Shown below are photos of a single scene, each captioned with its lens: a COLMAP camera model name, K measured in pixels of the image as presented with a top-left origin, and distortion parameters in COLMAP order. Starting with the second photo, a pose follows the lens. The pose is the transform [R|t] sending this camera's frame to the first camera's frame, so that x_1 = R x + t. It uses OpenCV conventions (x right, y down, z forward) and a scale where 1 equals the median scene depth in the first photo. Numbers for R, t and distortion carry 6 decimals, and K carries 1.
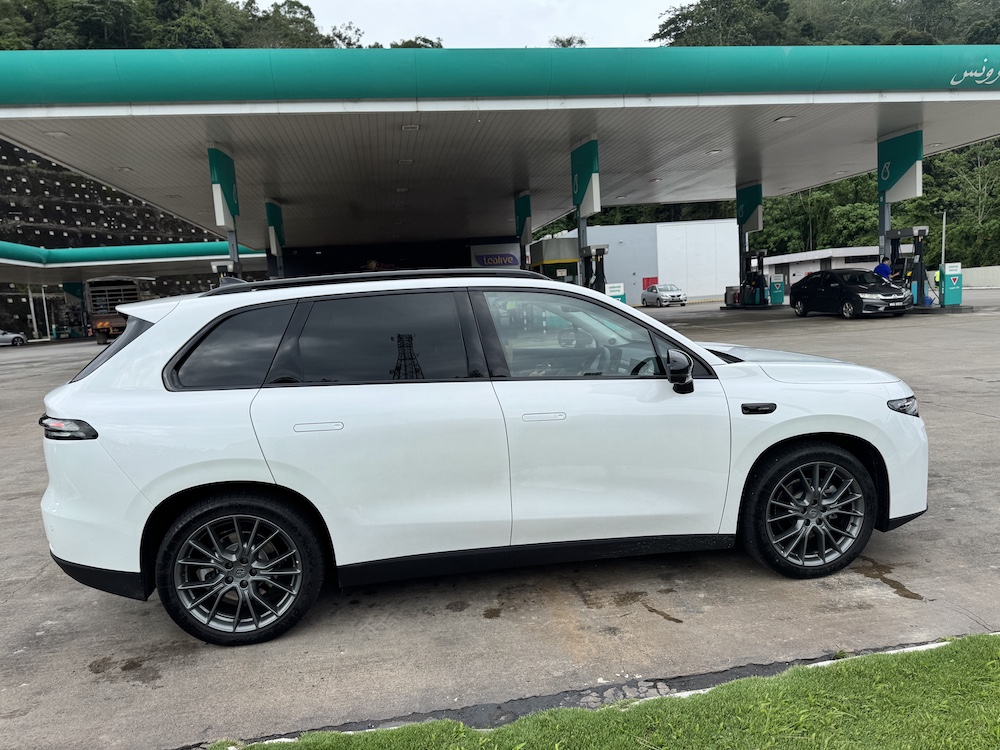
lens RADIAL K [[705.1, 0, 505.2], [0, 705.1, 381.2], [0, 0, 1]] dist [0.026712, -0.041280]
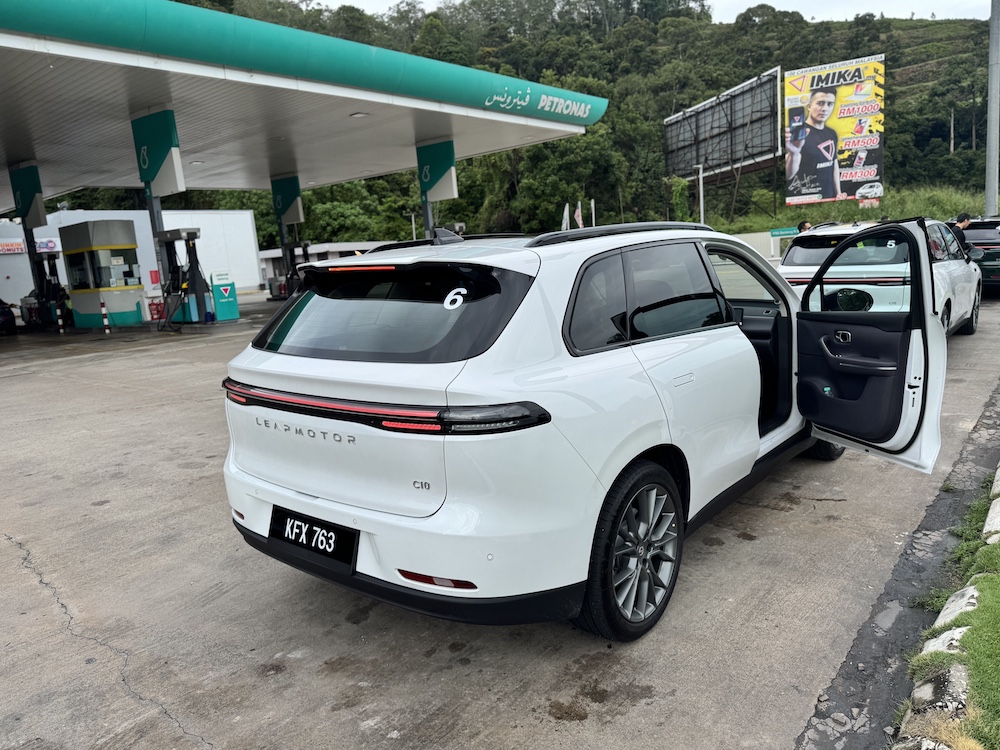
lens RADIAL K [[705.1, 0, 505.2], [0, 705.1, 381.2], [0, 0, 1]] dist [0.026712, -0.041280]
pose [[0.747978, -0.109337, 0.654656, -0.188821], [0.105694, 0.993373, 0.045147, 0.000136], [-0.655254, 0.035424, 0.754577, 0.077777]]
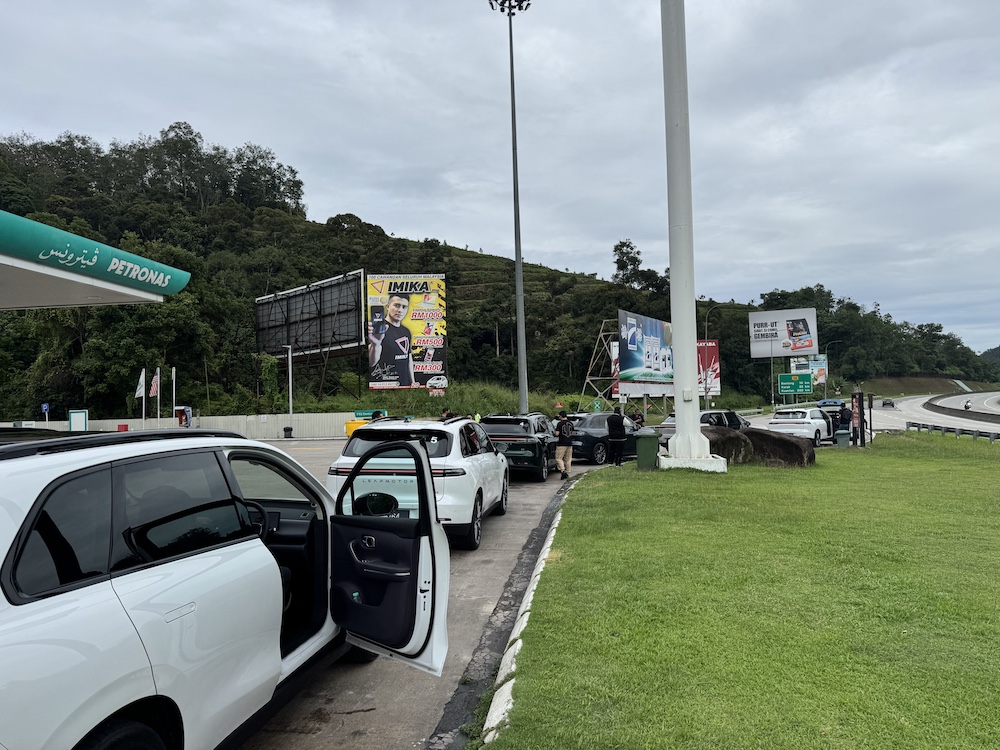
lens RADIAL K [[697.0, 0, 500.1], [0, 697.0, 379.7], [0, 0, 1]] dist [0.099370, -0.148189]
pose [[0.287704, 0.099429, 0.952544, -0.176363], [0.113896, 0.983986, -0.137112, -0.008338], [-0.950923, 0.147939, 0.271772, 0.063419]]
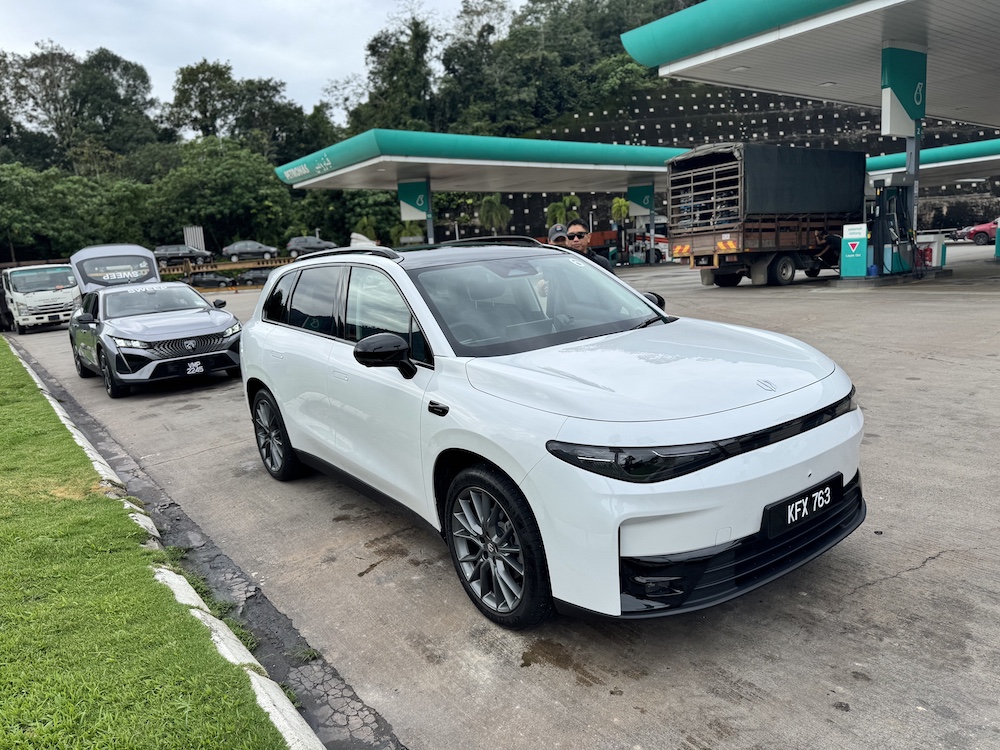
lens RADIAL K [[710.8, 0, 500.0], [0, 710.8, 375.0], [0, 0, 1]] dist [0.010648, 0.001458]
pose [[0.462804, 0.177379, -0.868533, 0.227949], [-0.069432, 0.984019, 0.163968, -0.030856], [0.883737, -0.015581, 0.467724, 0.124509]]
